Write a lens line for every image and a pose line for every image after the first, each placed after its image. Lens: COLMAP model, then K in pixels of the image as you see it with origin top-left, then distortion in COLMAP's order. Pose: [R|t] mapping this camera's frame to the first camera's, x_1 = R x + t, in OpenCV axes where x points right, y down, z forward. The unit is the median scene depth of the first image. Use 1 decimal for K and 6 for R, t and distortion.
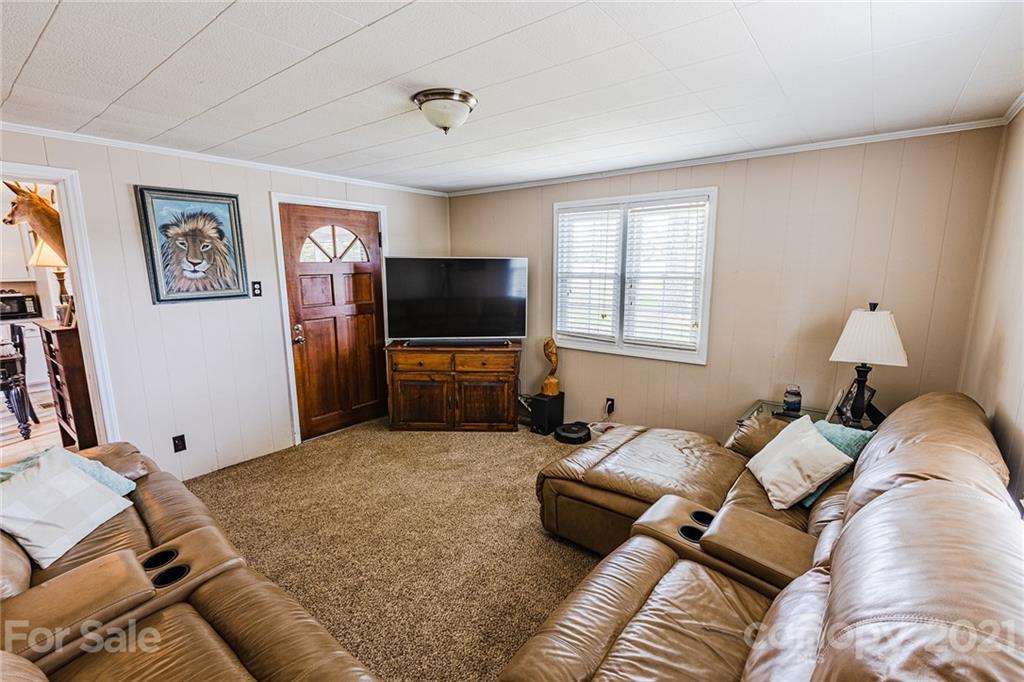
lens RADIAL K [[463.0, 0, 512.0], [0, 463.0, 341.0], [0, 0, 1]] dist [-0.000445, -0.000046]
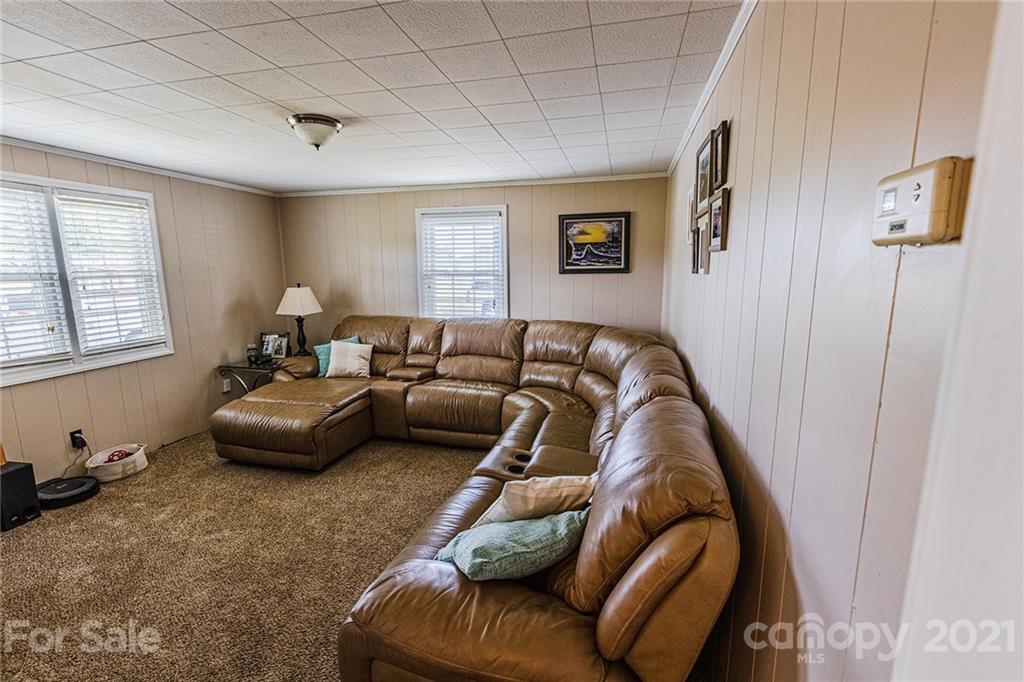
lens RADIAL K [[449.5, 0, 512.0], [0, 449.5, 341.0], [0, 0, 1]] dist [0.000266, 0.000072]
pose [[-0.409781, -0.150542, 0.899676, -0.941468], [0.152884, 0.961002, 0.230439, -0.107427], [-0.899281, 0.231975, -0.370785, 0.700403]]
